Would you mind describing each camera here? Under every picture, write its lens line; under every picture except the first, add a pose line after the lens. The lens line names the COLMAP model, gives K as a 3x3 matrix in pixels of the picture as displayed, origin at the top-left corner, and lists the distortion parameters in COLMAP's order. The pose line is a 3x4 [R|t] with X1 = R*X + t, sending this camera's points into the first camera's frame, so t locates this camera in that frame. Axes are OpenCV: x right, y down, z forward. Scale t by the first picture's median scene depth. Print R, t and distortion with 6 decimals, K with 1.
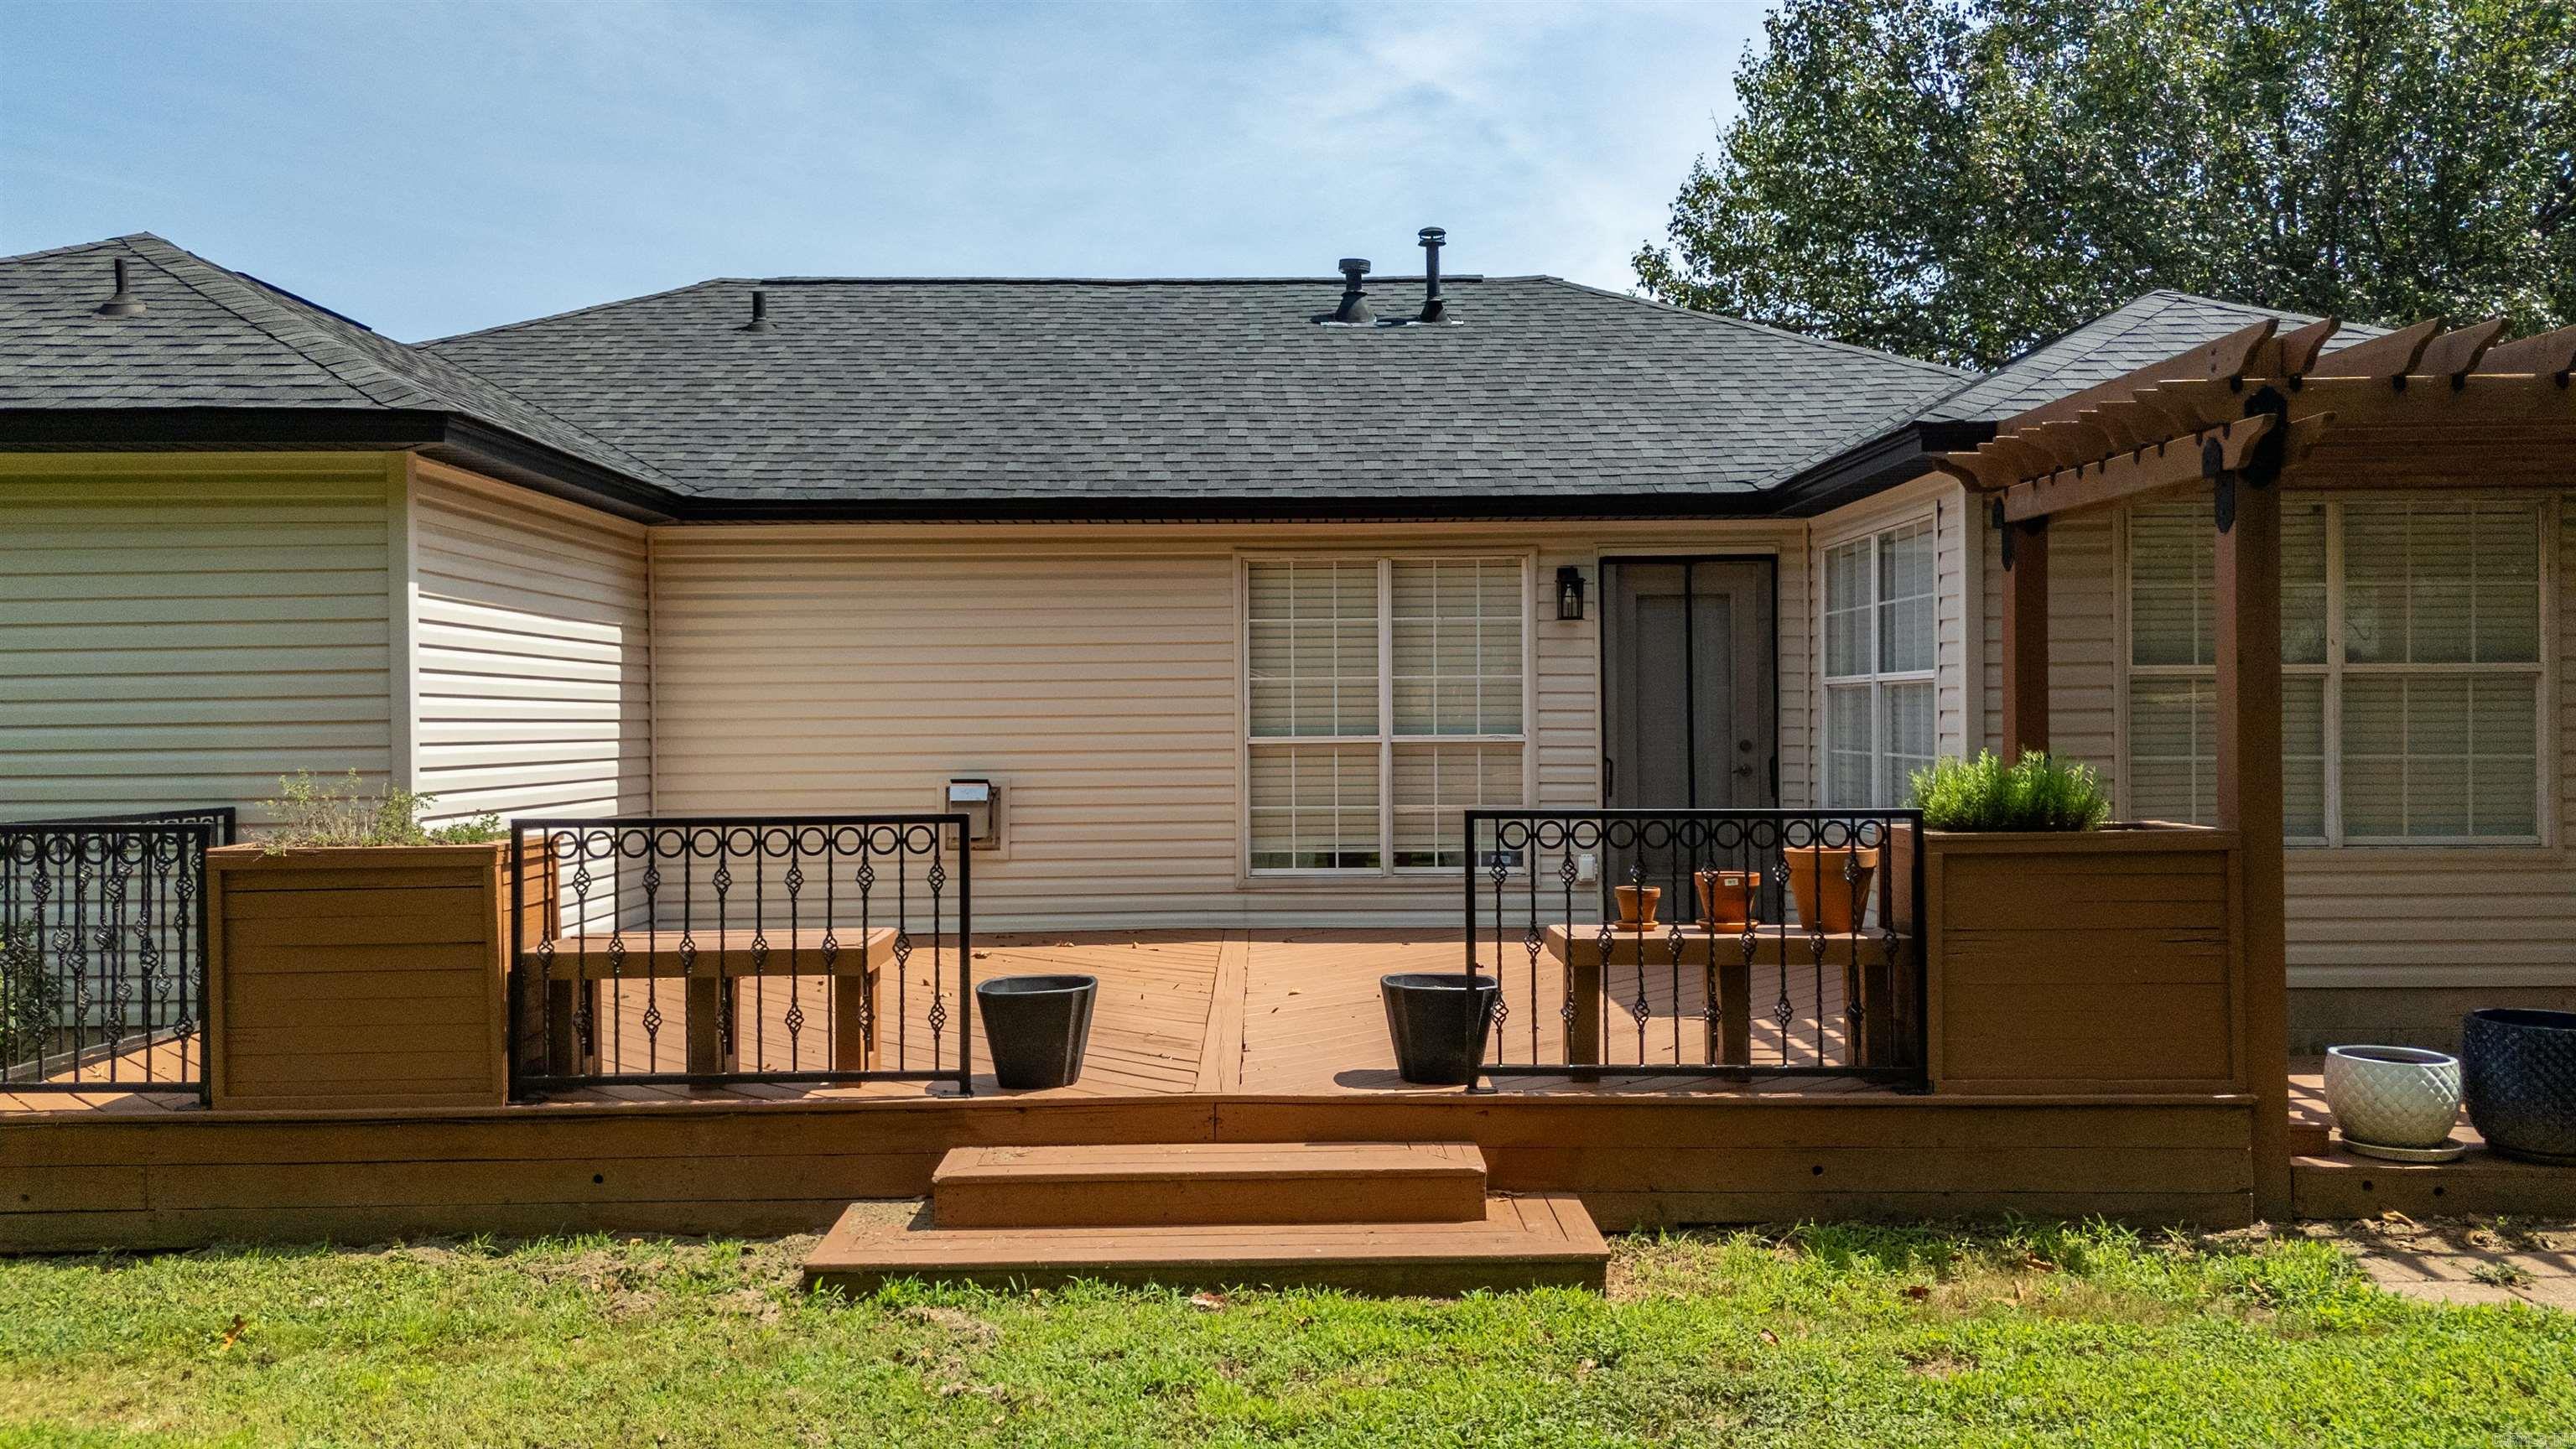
lens RADIAL K [[1918.3, 0, 1288.0], [0, 1918.3, 724.5], [0, 0, 1]] dist [0.059803, -0.057683]
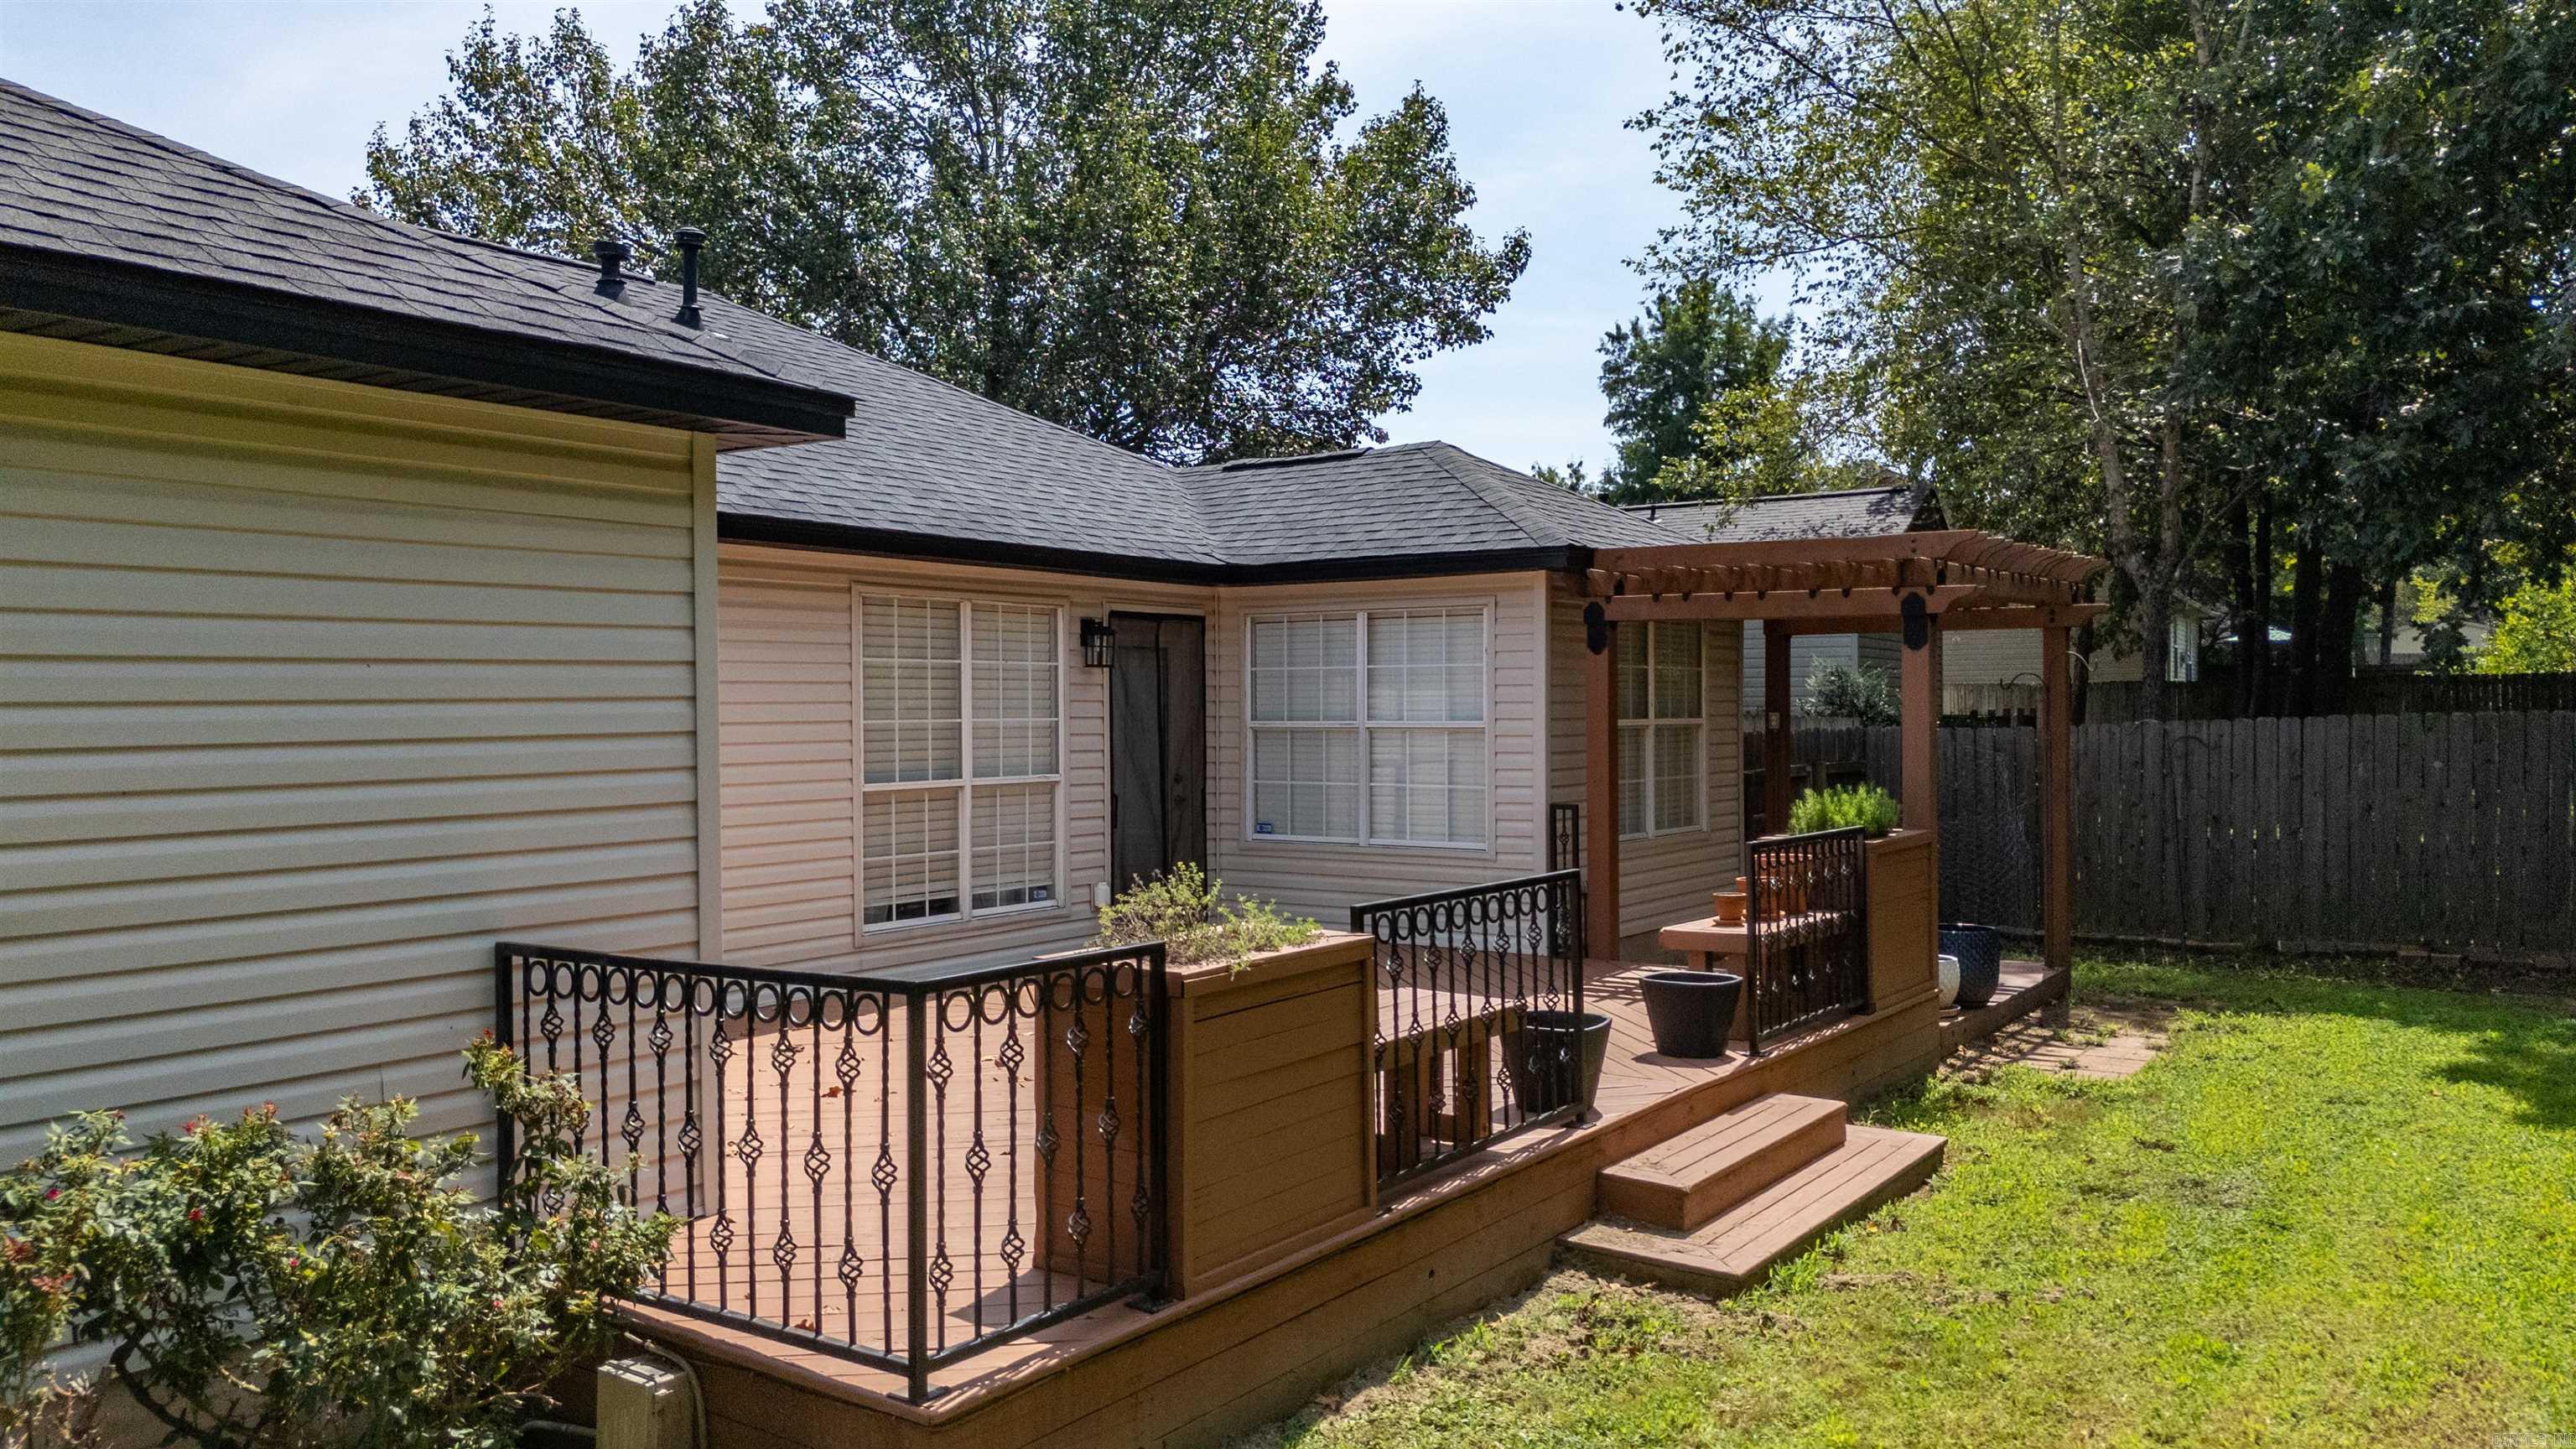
lens RADIAL K [[1918.3, 0, 1288.0], [0, 1918.3, 724.5], [0, 0, 1]] dist [0.059803, -0.057683]
pose [[0.559925, 0.000325, 0.828543, -0.699300], [0.003568, 0.999990, -0.002803, -0.019488], [-0.828535, 0.004526, 0.559919, 0.310686]]
